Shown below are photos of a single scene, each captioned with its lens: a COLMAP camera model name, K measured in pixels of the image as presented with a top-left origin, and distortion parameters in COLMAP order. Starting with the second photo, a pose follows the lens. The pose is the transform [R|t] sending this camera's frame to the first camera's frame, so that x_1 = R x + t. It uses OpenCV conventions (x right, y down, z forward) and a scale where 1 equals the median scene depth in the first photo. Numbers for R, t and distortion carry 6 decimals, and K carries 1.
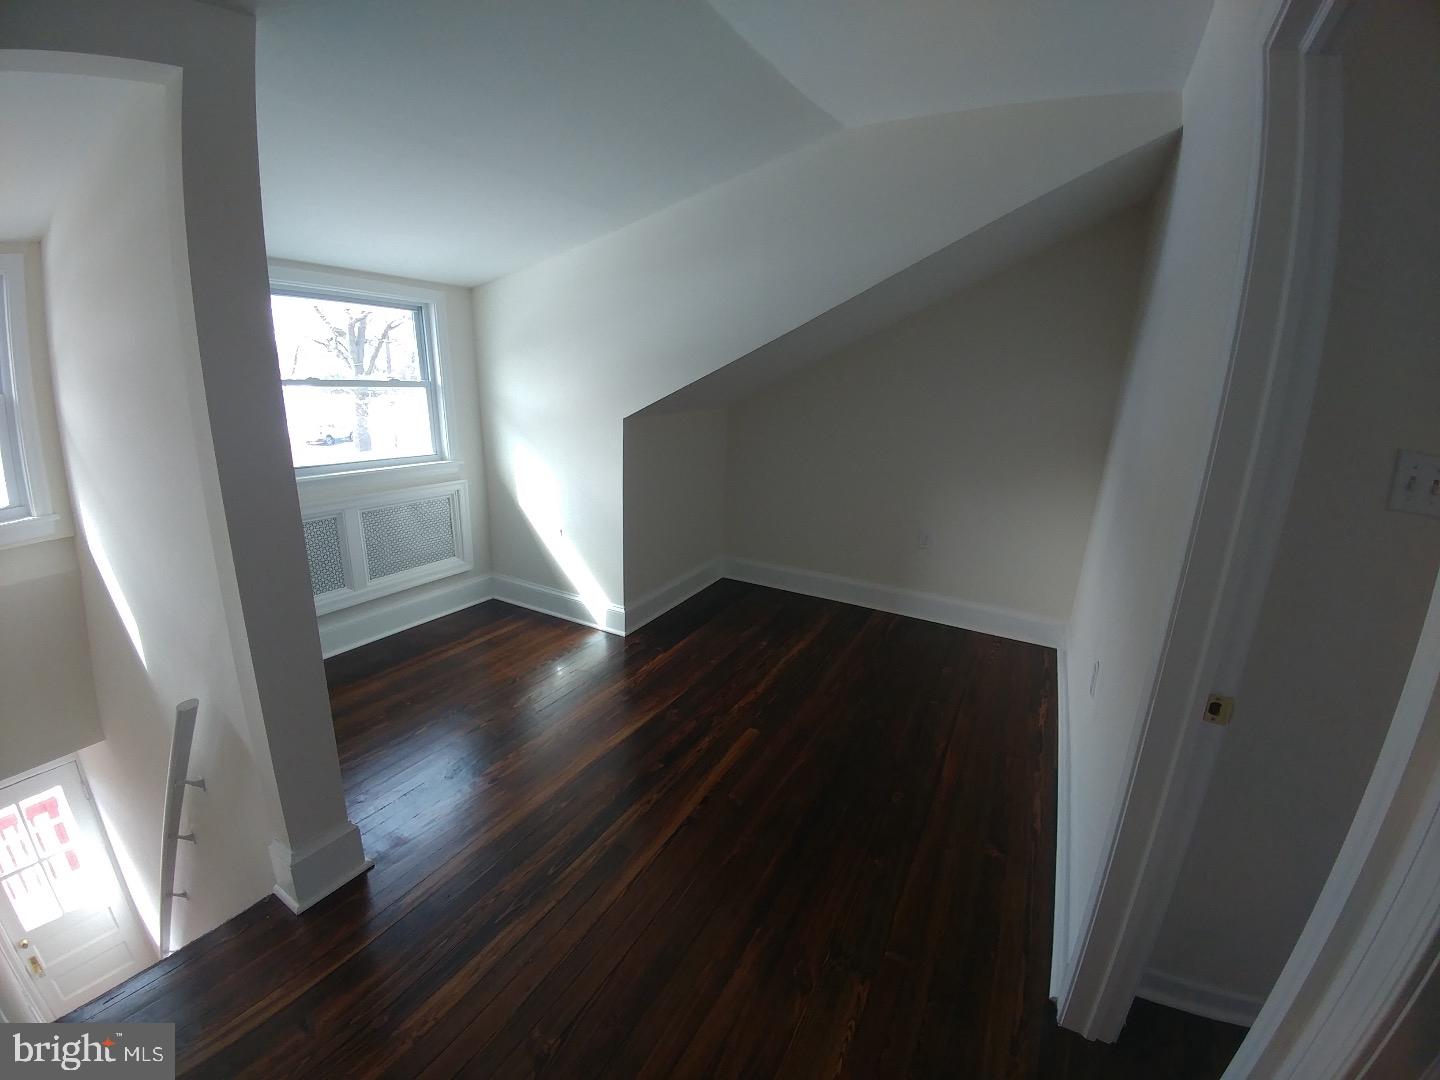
lens RADIAL K [[570.4, 0, 719.3], [0, 570.4, 535.3], [0, 0, 1]] dist [-0.010194, -0.014144]
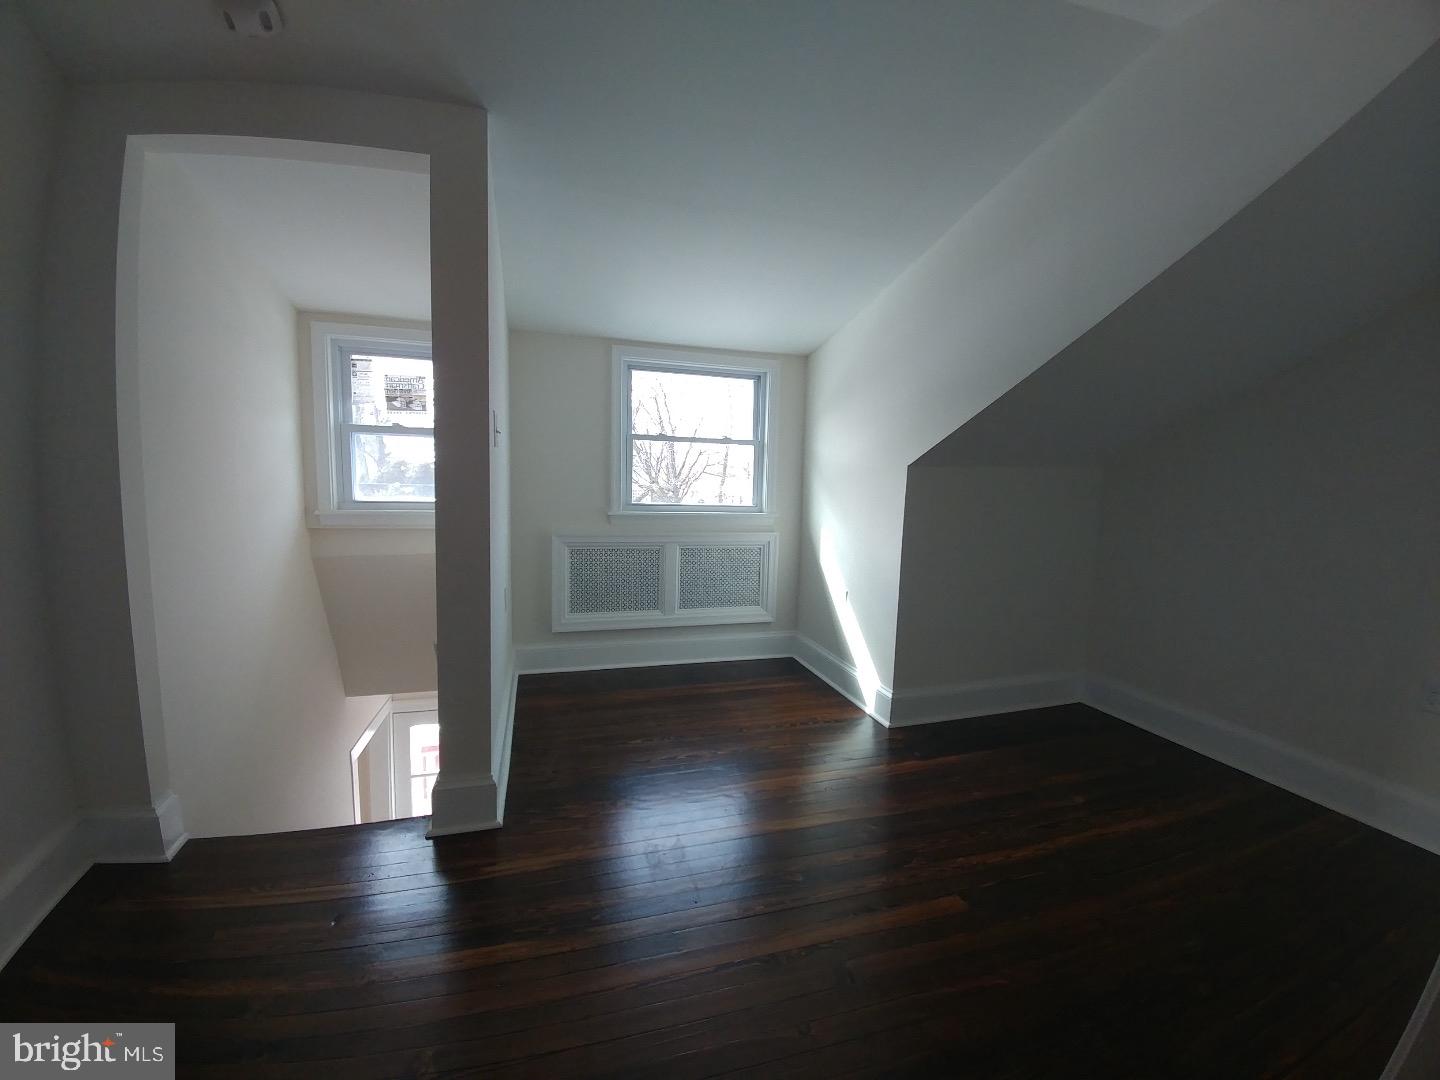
lens RADIAL K [[570.4, 0, 719.3], [0, 570.4, 535.3], [0, 0, 1]] dist [-0.010194, -0.014144]
pose [[0.713700, 0.058563, -0.697999, 0.214305], [-0.183789, 0.977241, -0.105931, 0.038372], [0.675910, 0.203888, 0.708220, 0.202491]]
